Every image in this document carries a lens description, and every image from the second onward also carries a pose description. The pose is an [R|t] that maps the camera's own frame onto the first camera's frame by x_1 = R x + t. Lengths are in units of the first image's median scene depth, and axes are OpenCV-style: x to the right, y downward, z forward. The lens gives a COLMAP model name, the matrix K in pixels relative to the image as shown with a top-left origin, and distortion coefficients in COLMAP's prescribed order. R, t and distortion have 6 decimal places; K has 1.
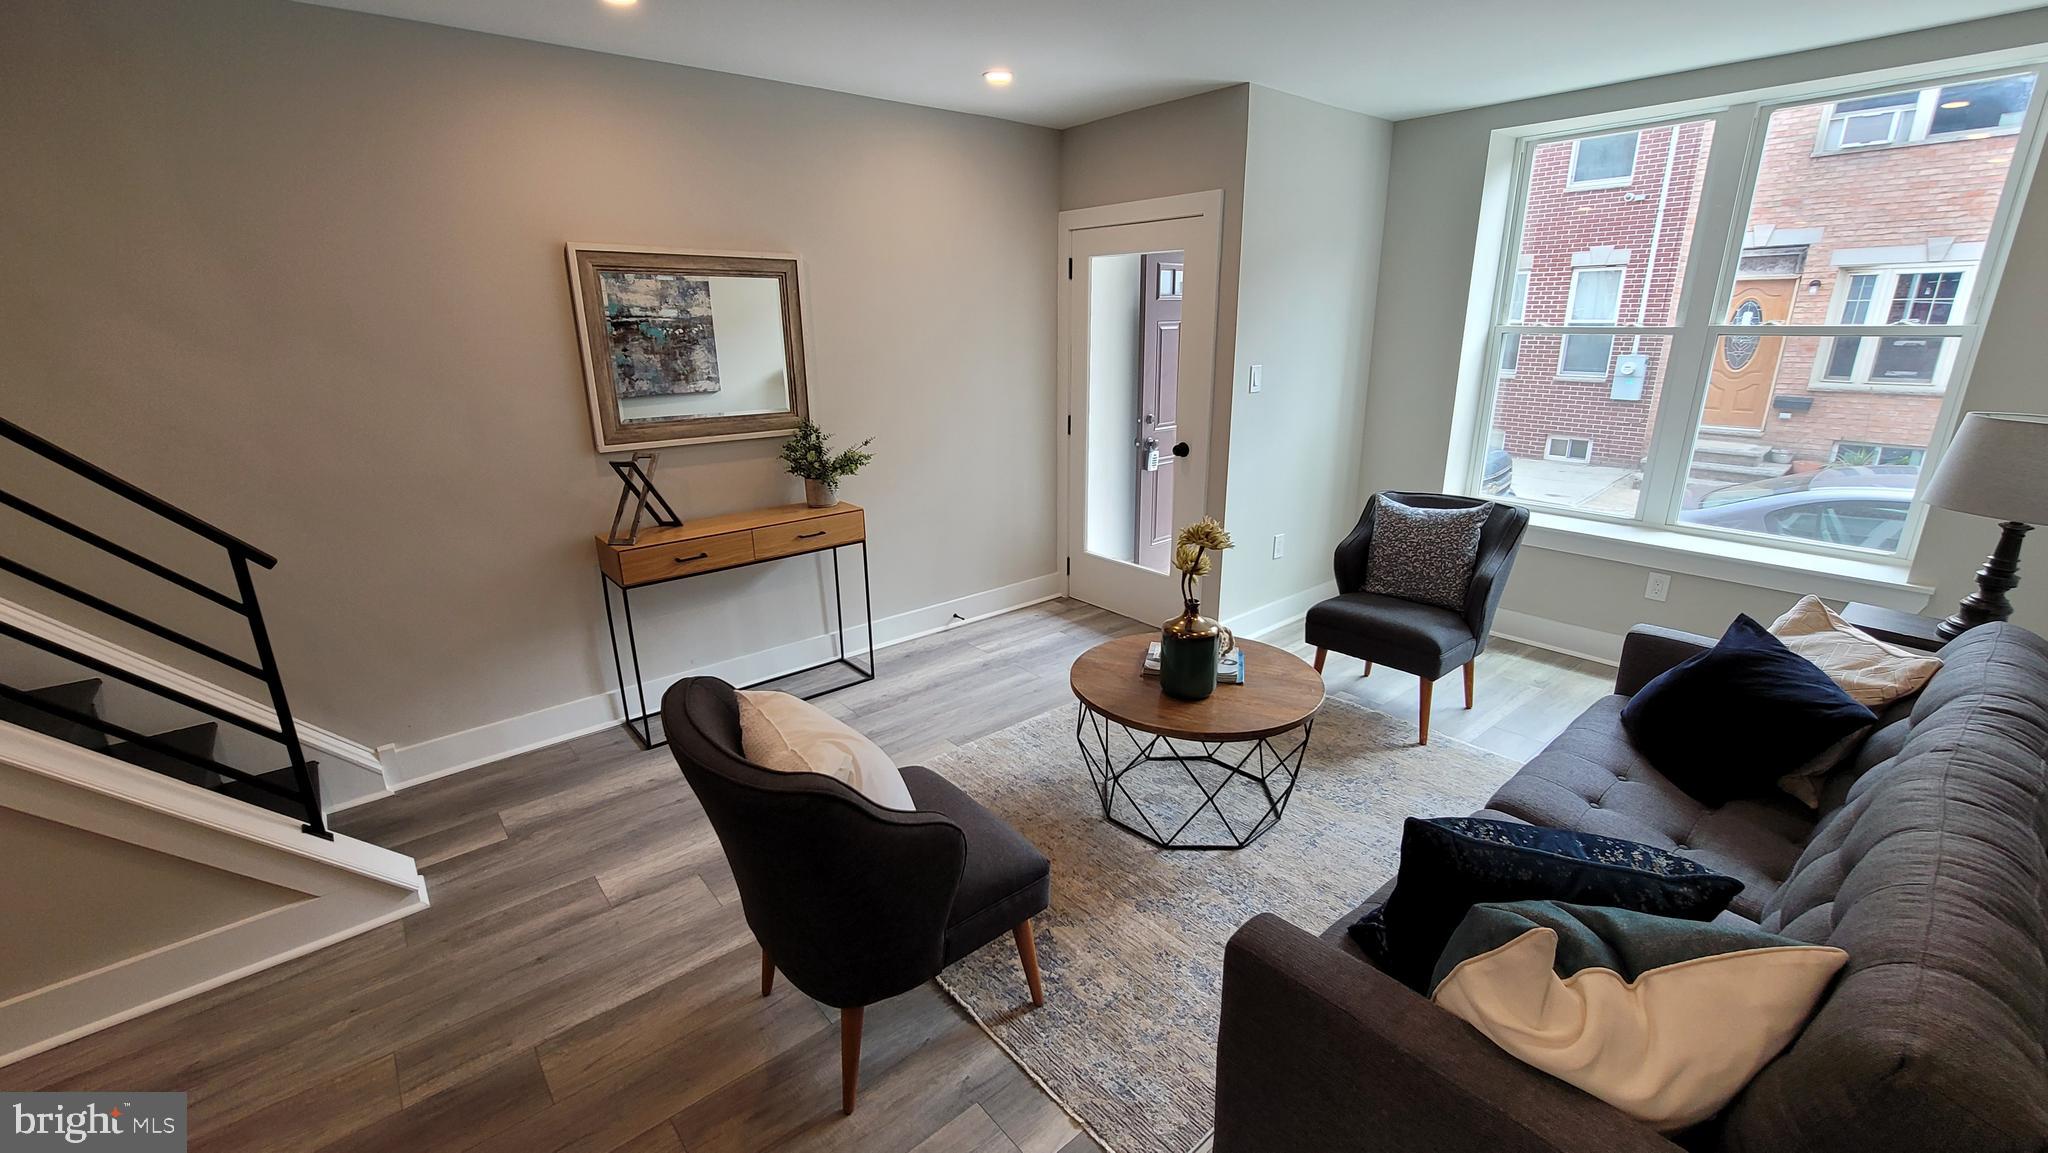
lens RADIAL K [[838.3, 0, 1026.8], [0, 838.3, 574.5], [0, 0, 1]] dist [-0.009501, 0.003216]
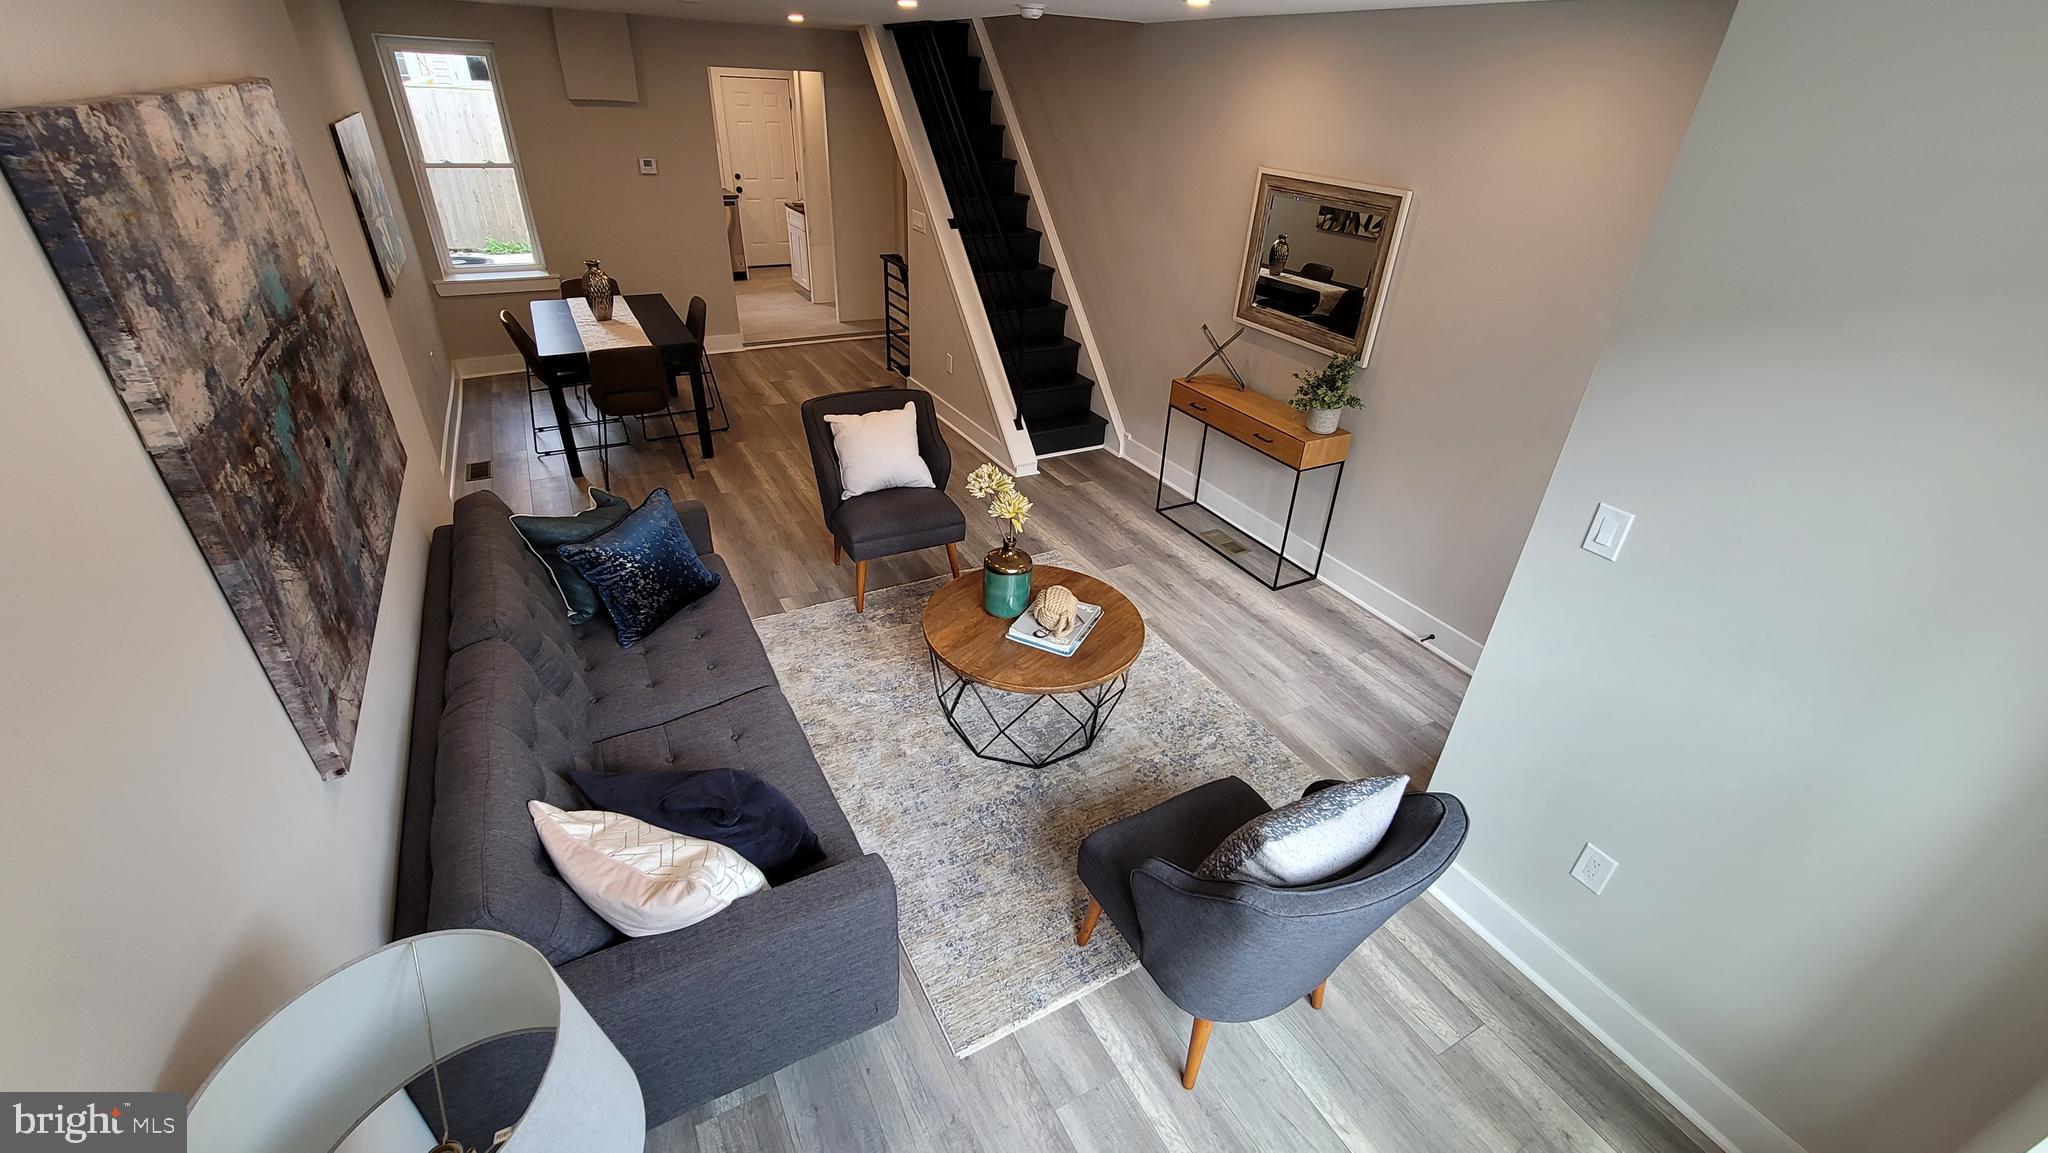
lens RADIAL K [[838.3, 0, 1026.8], [0, 838.3, 574.5], [0, 0, 1]] dist [-0.009501, 0.003216]
pose [[-0.196065, 0.498818, -0.844239, 0.851246], [-0.328696, 0.777709, 0.535844, -0.399439], [0.923860, 0.382558, 0.011478, 0.724020]]
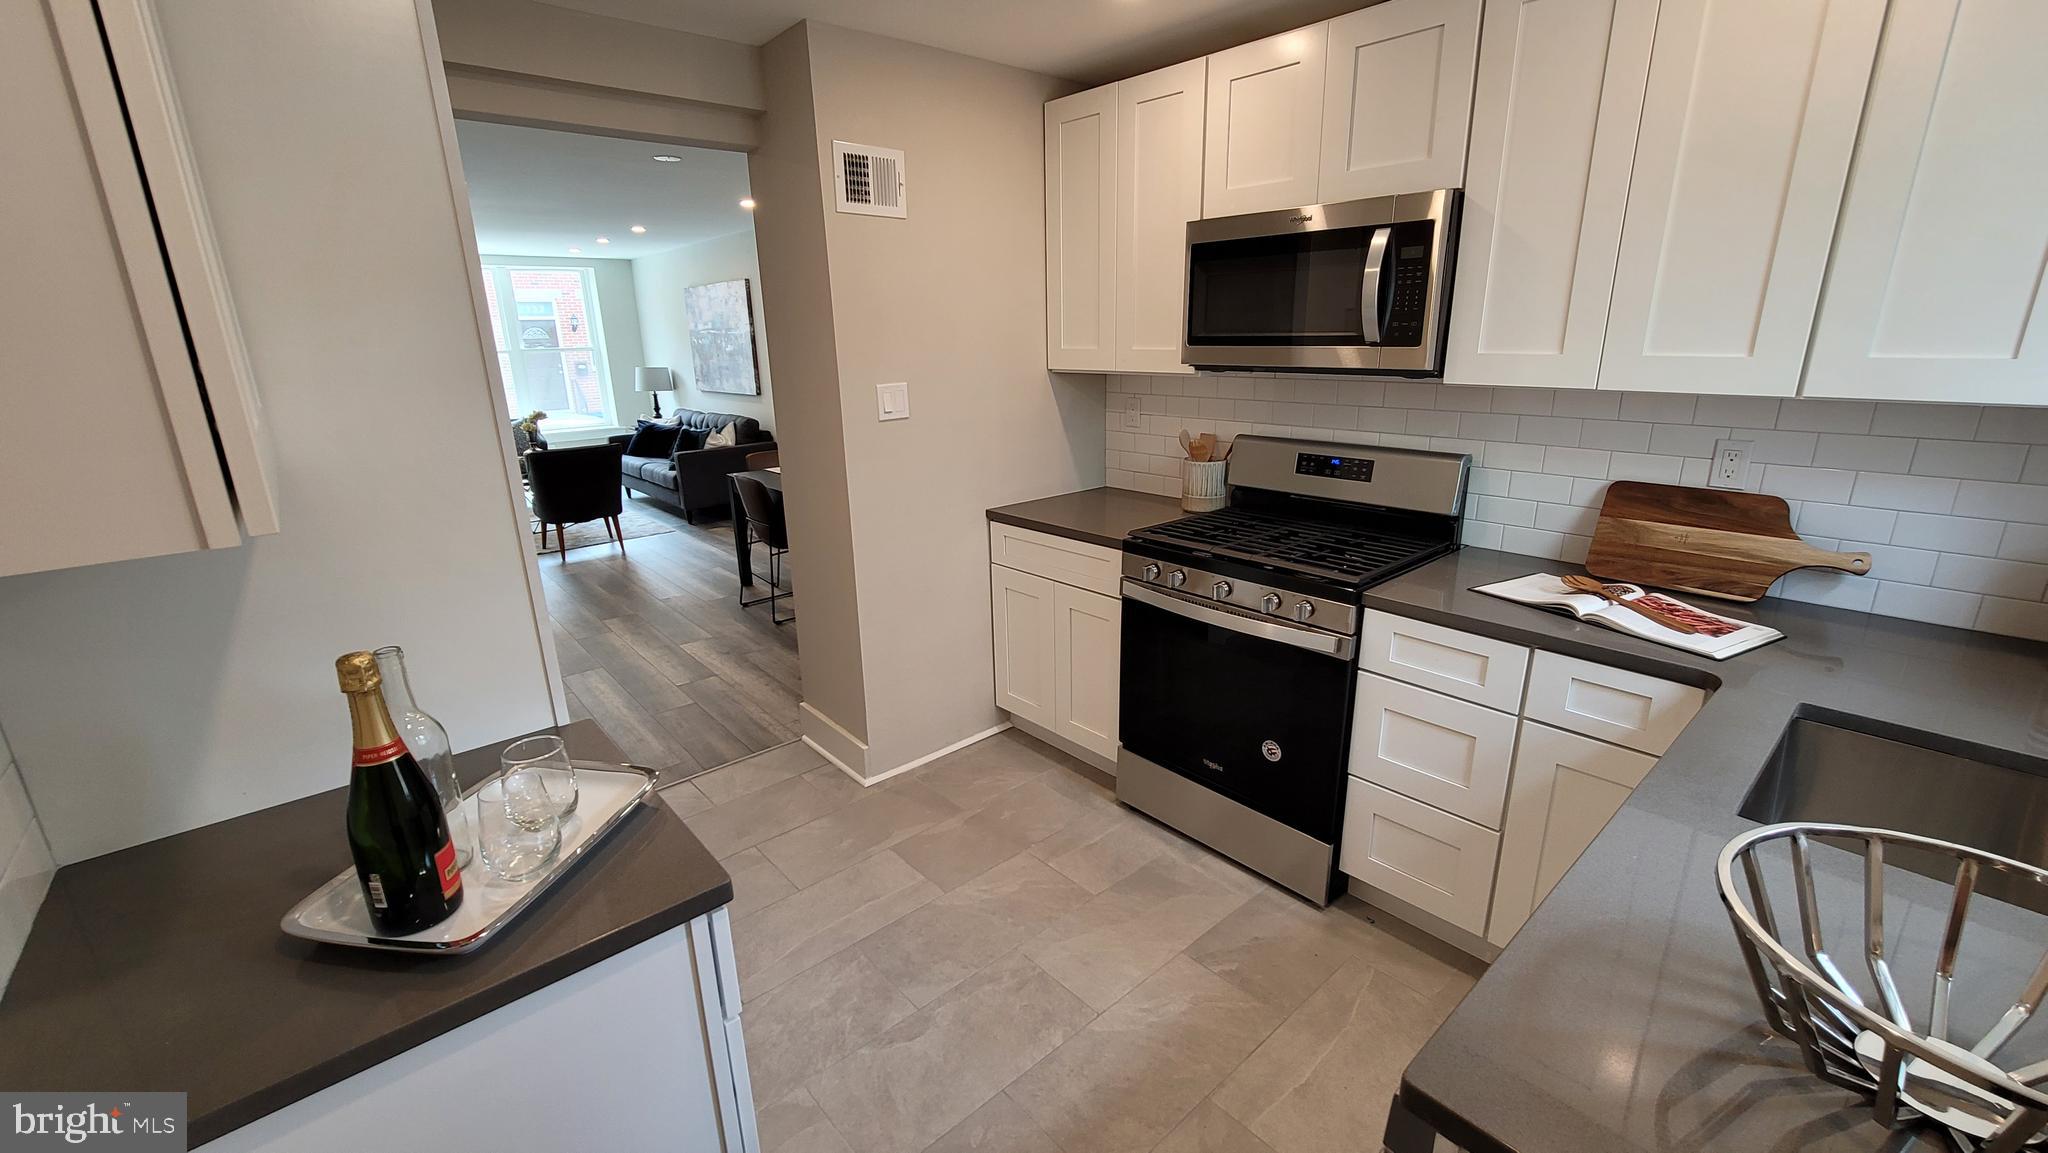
lens RADIAL K [[838.3, 0, 1026.8], [0, 838.3, 574.5], [0, 0, 1]] dist [-0.009501, 0.003216]
pose [[-0.008679, -0.268068, 0.963361, -1.885779], [0.314672, 0.913721, 0.257090, 0.168315], [-0.949161, 0.305374, 0.076423, -0.475806]]
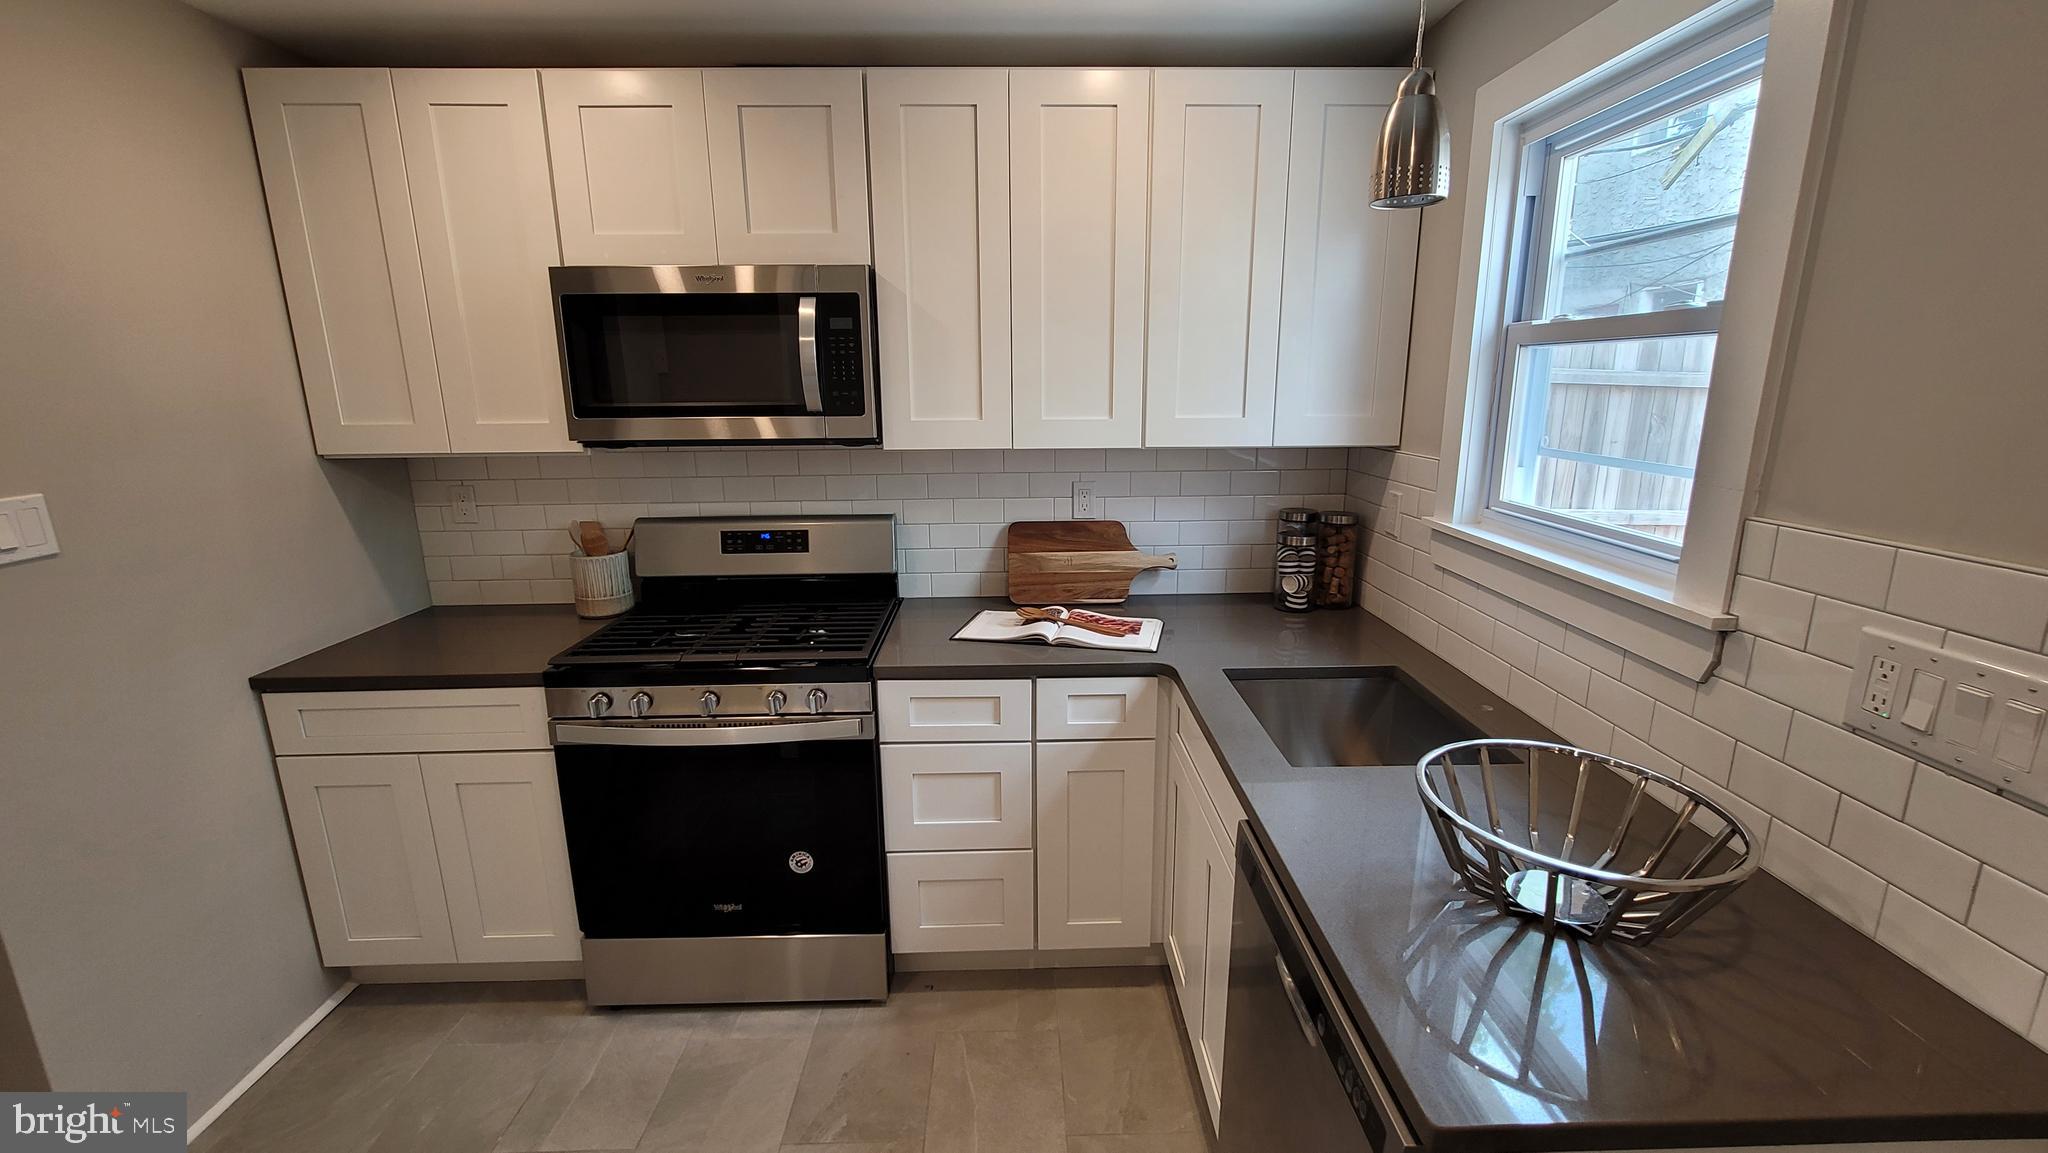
lens RADIAL K [[838.3, 0, 1026.8], [0, 838.3, 574.5], [0, 0, 1]] dist [-0.009501, 0.003216]
pose [[-0.768288, -0.124939, 0.627793, -1.753223], [0.208035, 0.878787, 0.429482, 0.126813], [-0.605355, 0.460569, -0.649170, -0.371326]]
